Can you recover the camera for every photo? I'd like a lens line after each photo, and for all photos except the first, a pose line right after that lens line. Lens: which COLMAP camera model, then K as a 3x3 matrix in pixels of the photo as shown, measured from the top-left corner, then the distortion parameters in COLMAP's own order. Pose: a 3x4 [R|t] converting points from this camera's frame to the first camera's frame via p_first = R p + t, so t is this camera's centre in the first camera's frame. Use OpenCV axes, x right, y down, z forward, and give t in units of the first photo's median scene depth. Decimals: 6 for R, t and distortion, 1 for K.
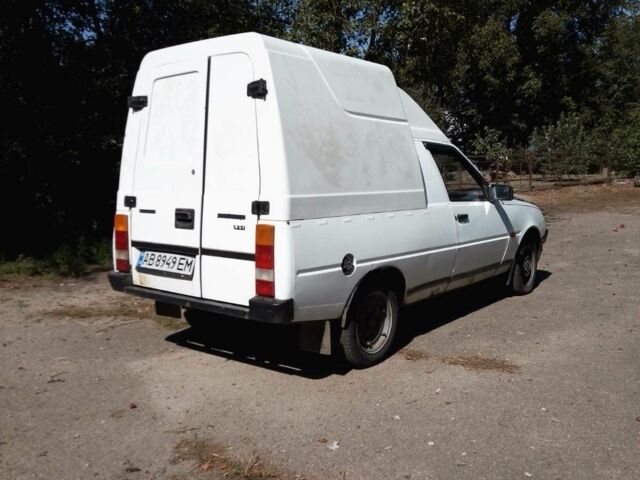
lens RADIAL K [[602.7, 0, 318.0], [0, 602.7, 247.3], [0, 0, 1]] dist [0.087271, -0.142880]
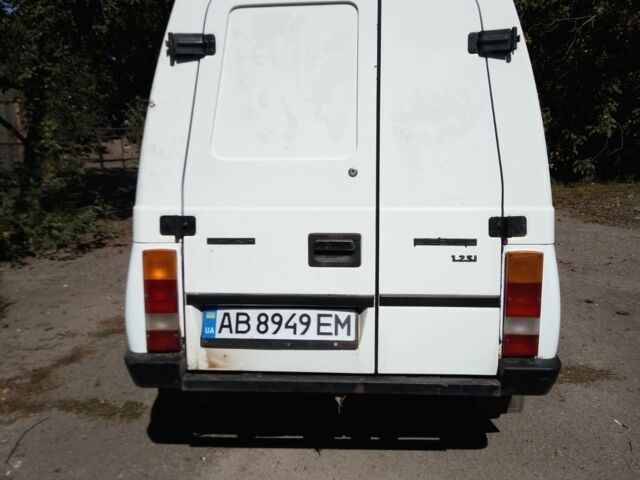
lens RADIAL K [[606.7, 0, 320.0], [0, 606.7, 240.0], [0, 0, 1]] dist [0.084745, -0.128647]
pose [[0.808108, -0.092666, 0.581700, -0.591201], [0.072004, 0.995682, 0.058584, -0.094960], [-0.584617, -0.005457, 0.811291, 0.525231]]
